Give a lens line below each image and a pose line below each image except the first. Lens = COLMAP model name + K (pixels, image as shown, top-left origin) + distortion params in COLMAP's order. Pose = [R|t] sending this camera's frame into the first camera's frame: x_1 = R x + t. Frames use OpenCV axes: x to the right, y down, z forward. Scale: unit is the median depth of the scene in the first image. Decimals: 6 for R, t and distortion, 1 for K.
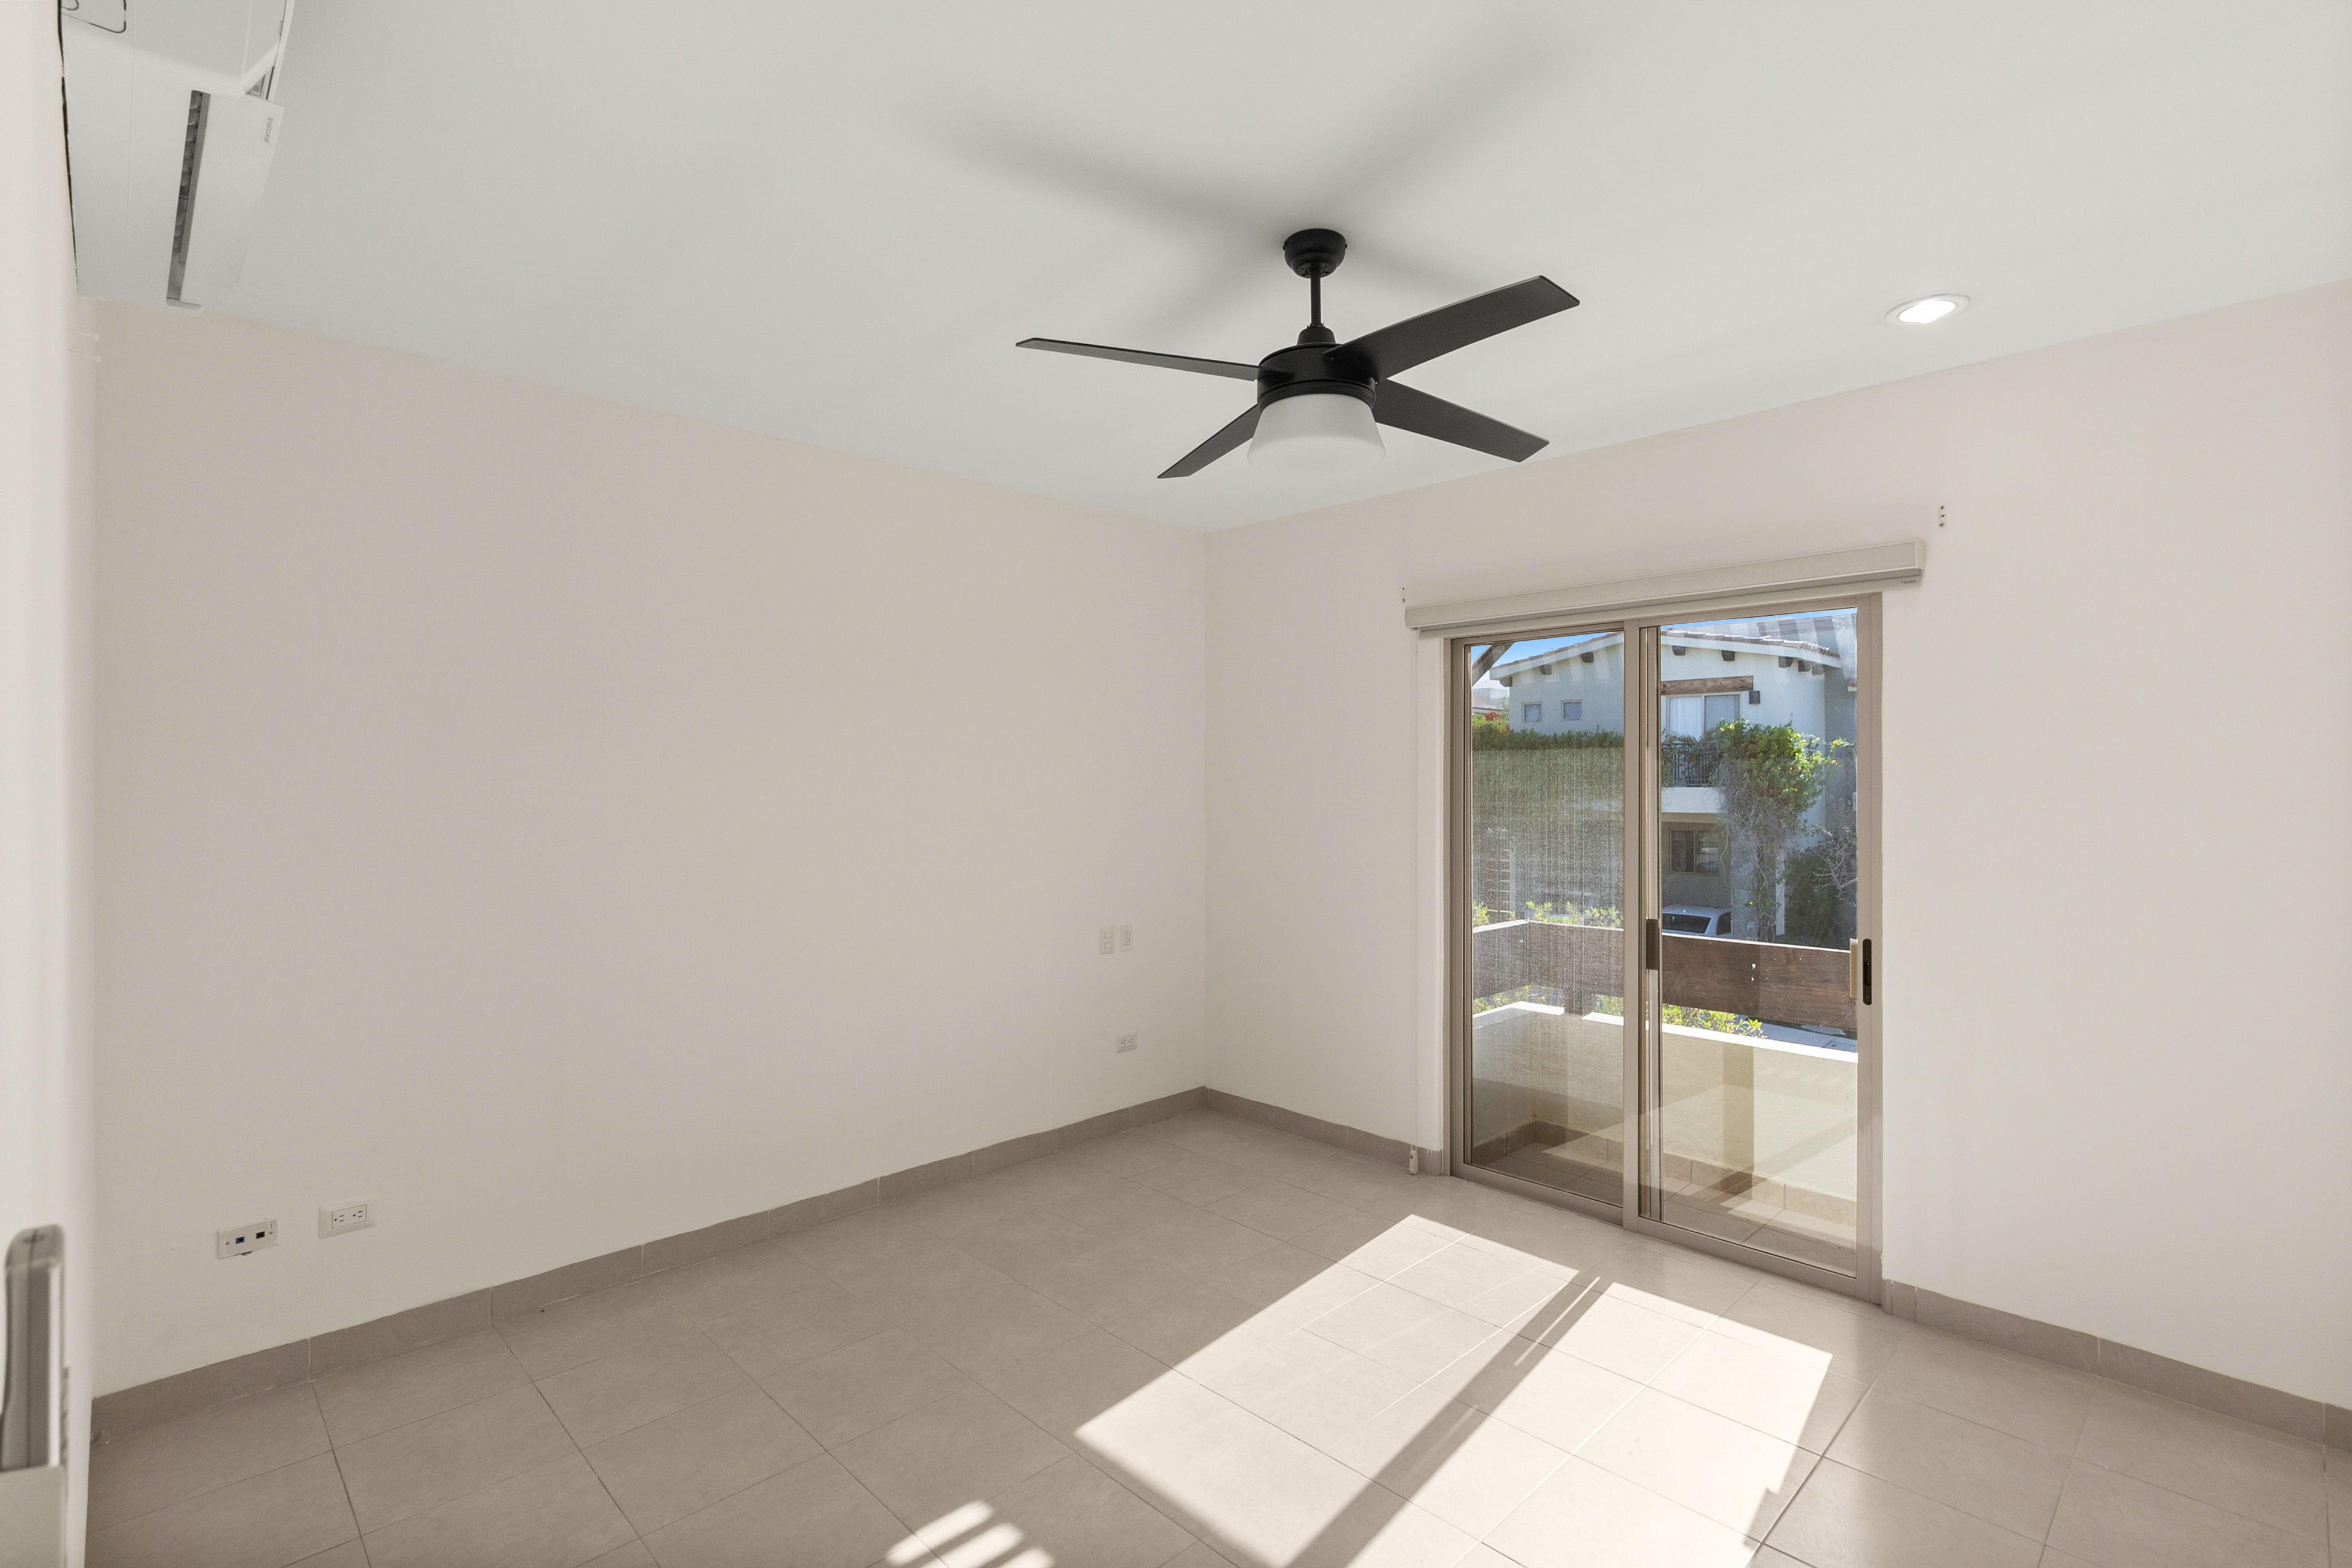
lens RADIAL K [[1089.7, 0, 1195.6], [0, 1089.7, 766.2], [0, 0, 1]] dist [0.002000, 0.000443]
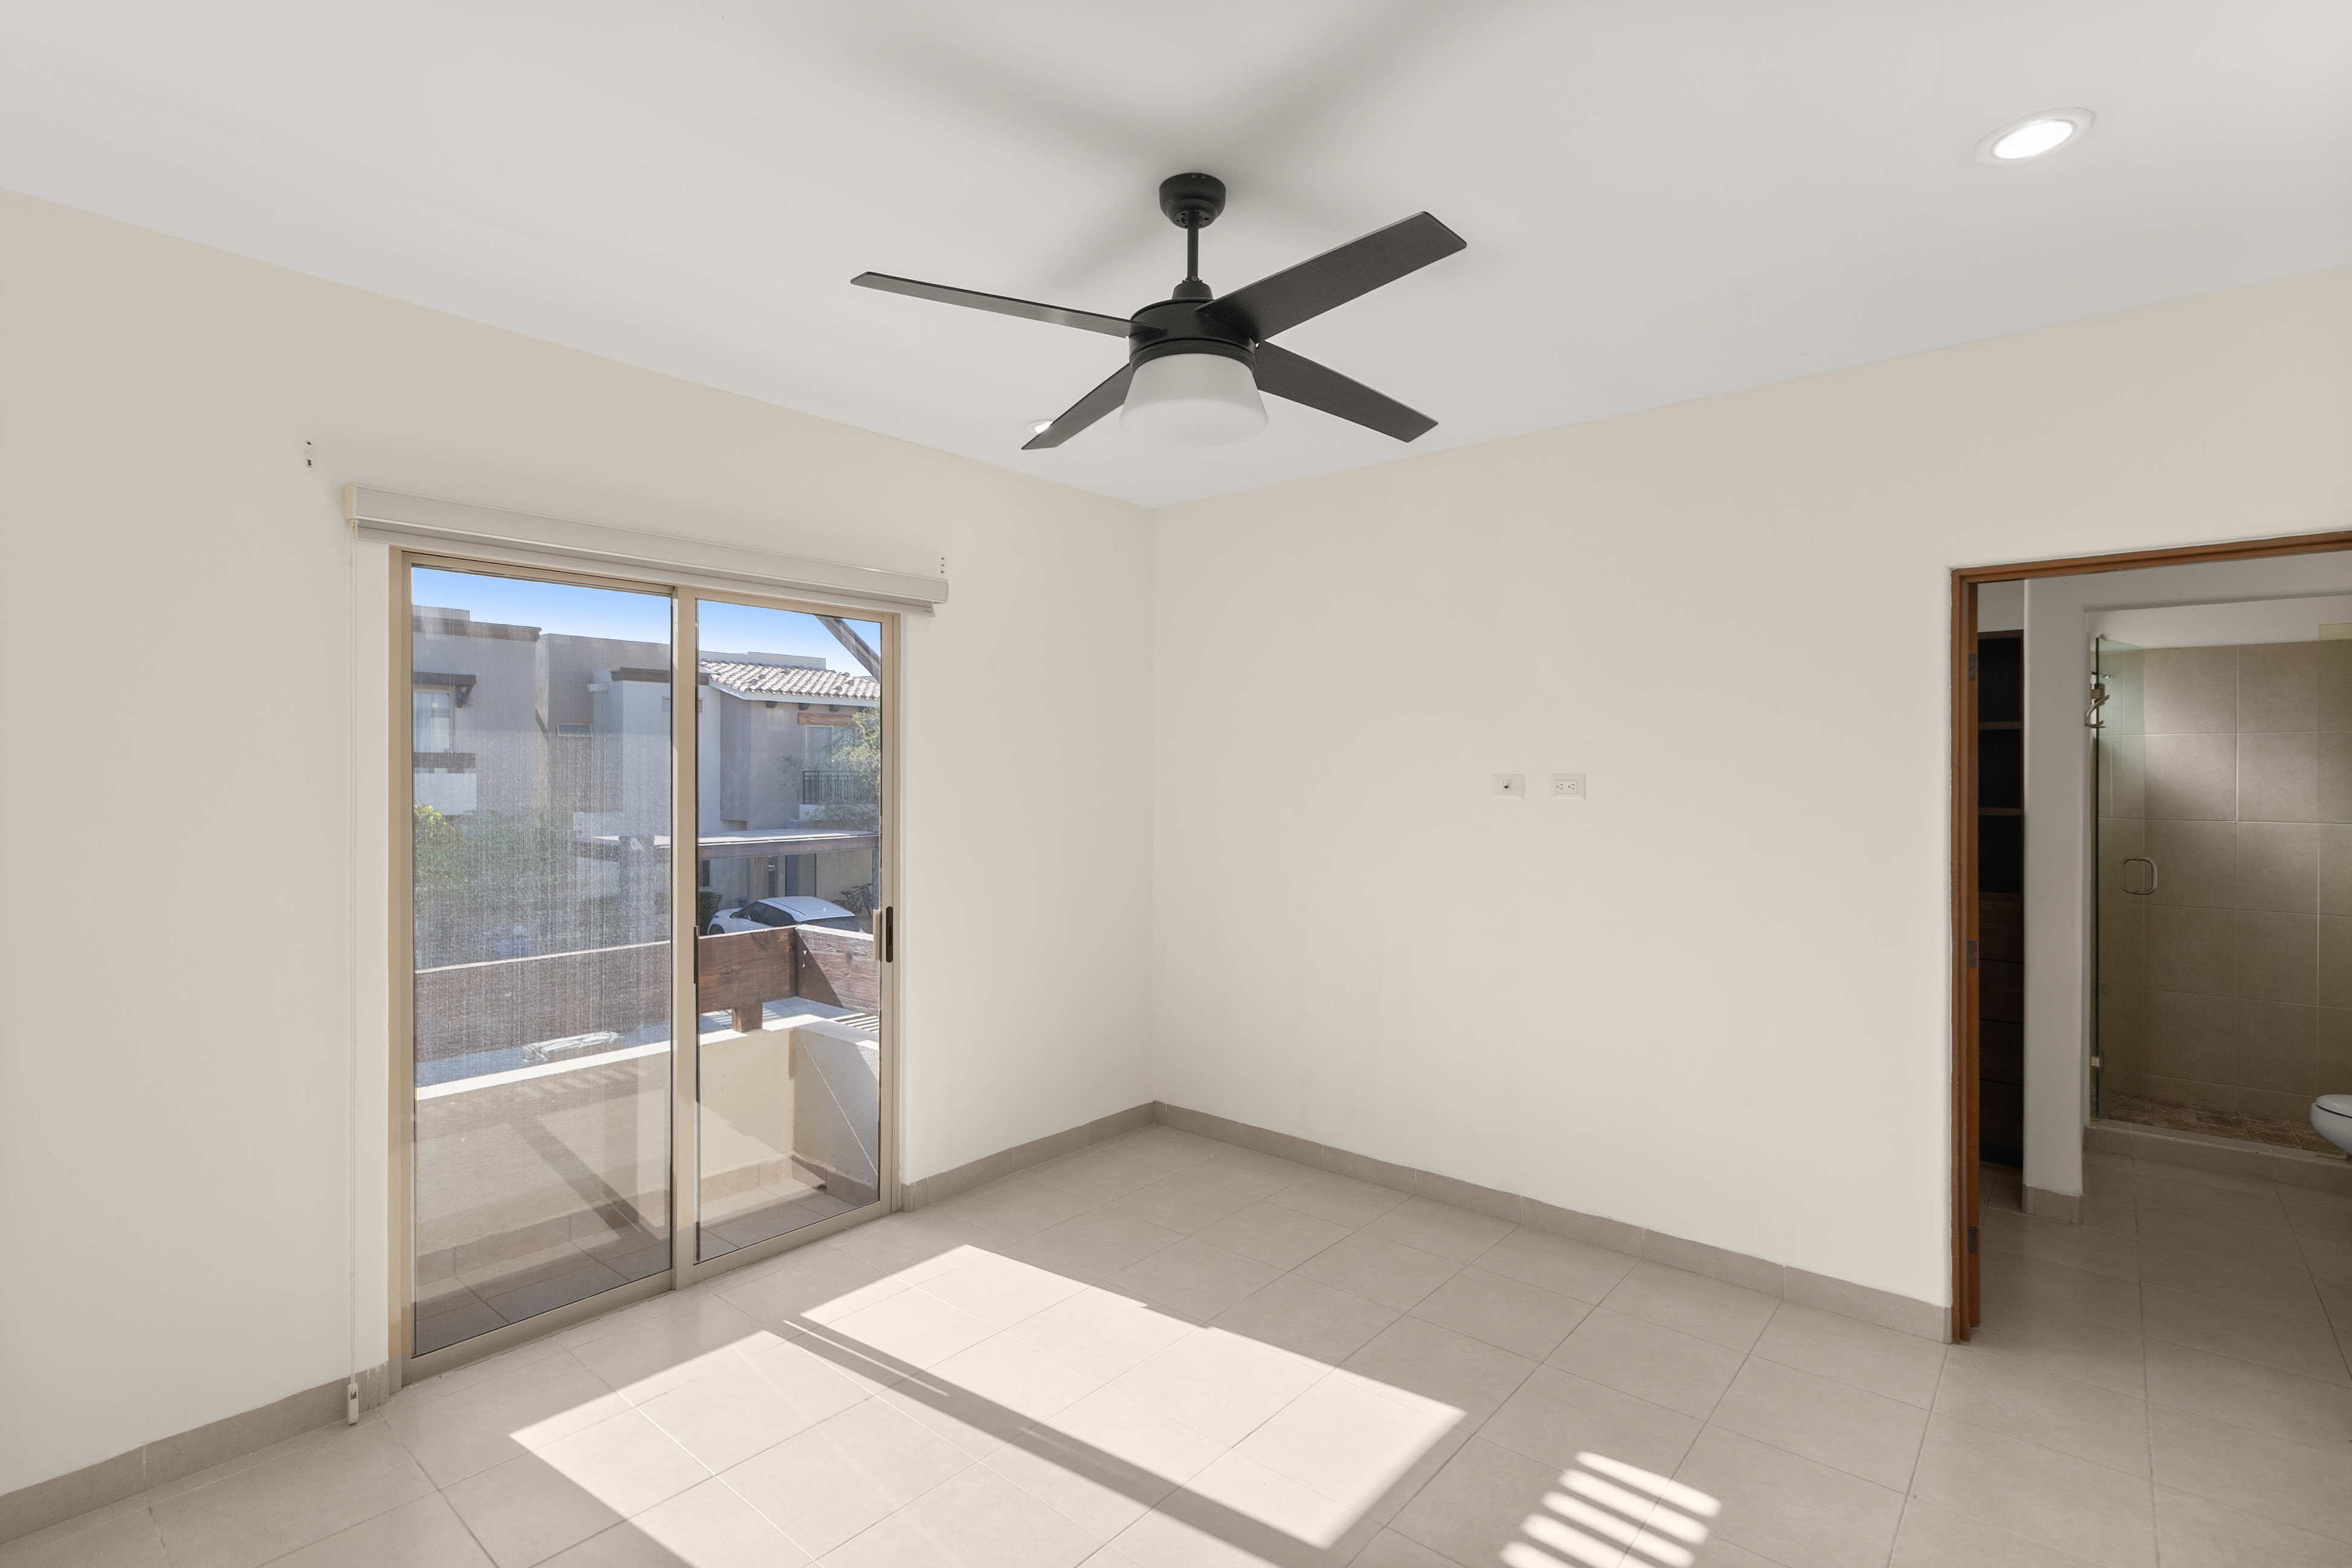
lens RADIAL K [[1089.7, 0, 1195.6], [0, 1089.7, 766.2], [0, 0, 1]] dist [0.002000, 0.000443]
pose [[-0.091192, 0.004592, 0.995823, -0.587946], [-0.011452, 0.999918, -0.005660, 0.010104], [-0.995767, -0.011920, -0.091132, 0.780803]]
